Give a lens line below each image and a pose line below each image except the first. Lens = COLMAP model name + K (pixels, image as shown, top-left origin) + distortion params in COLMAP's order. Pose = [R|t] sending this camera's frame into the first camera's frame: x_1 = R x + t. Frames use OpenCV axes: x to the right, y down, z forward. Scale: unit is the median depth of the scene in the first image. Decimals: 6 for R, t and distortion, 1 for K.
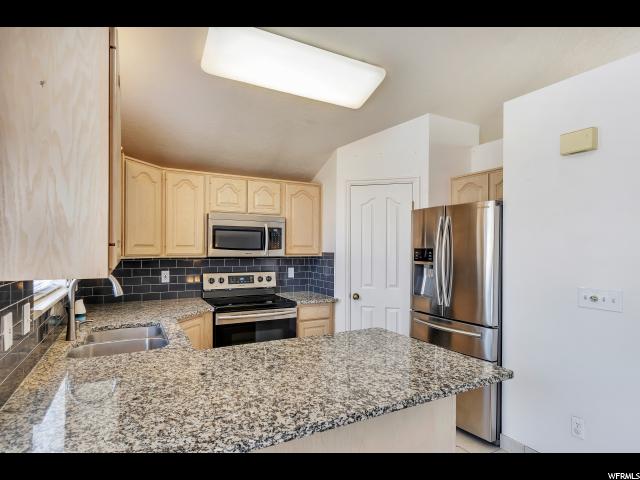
lens RADIAL K [[350.9, 0, 318.5], [0, 350.9, 249.3], [0, 0, 1]] dist [-0.000528, -0.000496]
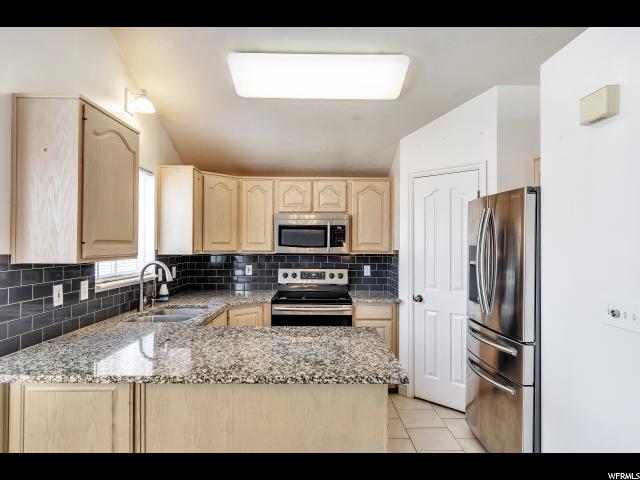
lens RADIAL K [[384.8, 0, 319.4], [0, 384.8, 240.4], [0, 0, 1]] dist [-0.000194, -0.000160]
pose [[0.883470, -0.005521, -0.468454, 0.375489], [-0.002492, 0.999861, -0.016484, 0.000484], [0.468480, 0.015731, 0.883334, -0.011573]]
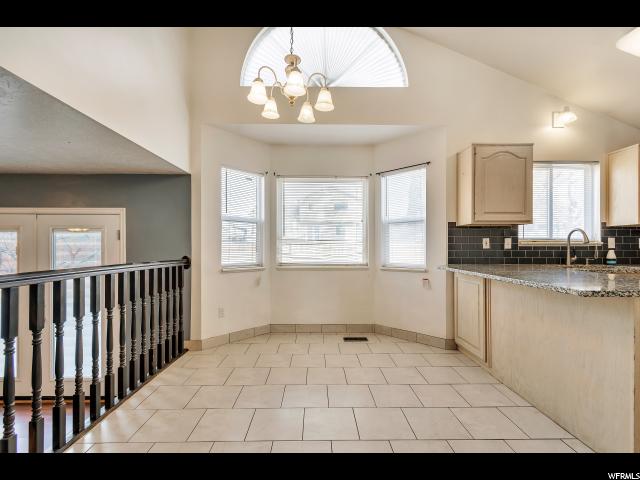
lens RADIAL K [[283.4, 0, 318.9], [0, 283.4, 246.3], [0, 0, 1]] dist [-0.002681, -0.000924]
pose [[-0.474610, -0.005355, -0.880180, 0.781147], [-0.008819, 0.999960, -0.001329, 0.099172], [0.880152, 0.007132, -0.474638, 0.311847]]
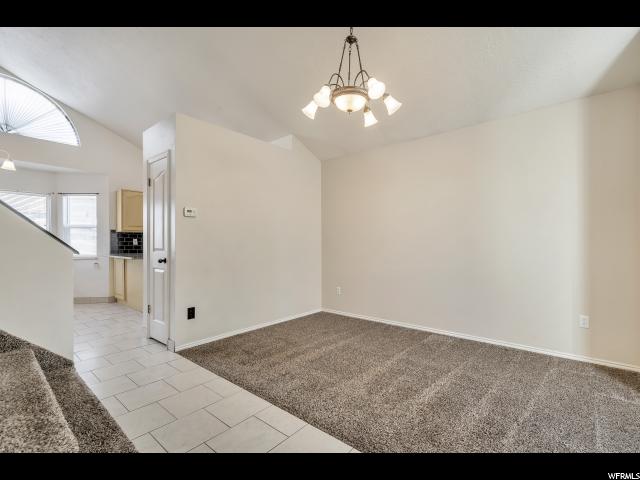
lens RADIAL K [[301.2, 0, 318.3], [0, 301.2, 241.9], [0, 0, 1]] dist [0.005105, 0.000869]
pose [[0.347269, -0.003421, -0.937759, 1.812992], [-0.001303, 0.999991, -0.004131, 0.091379], [0.937764, 0.002657, 0.347262, 0.768395]]
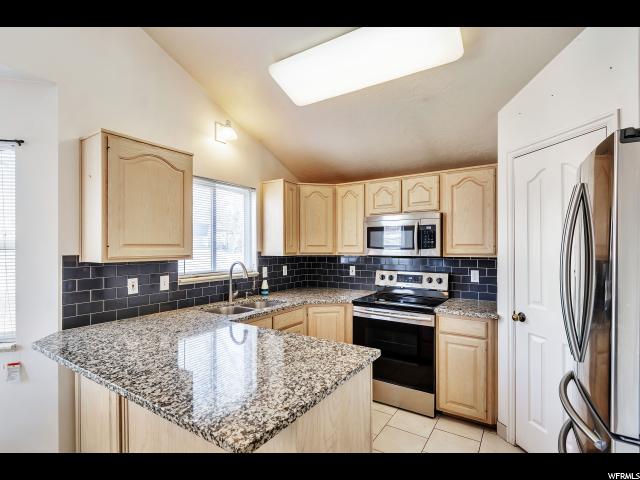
lens RADIAL K [[313.9, 0, 321.1], [0, 313.9, 246.5], [0, 0, 1]] dist [0.003599, -0.002675]
pose [[0.477127, -0.006385, -0.878811, 0.499937], [0.000881, 0.999977, -0.006787, 0.000201], [0.878834, 0.002464, 0.477122, 0.388692]]
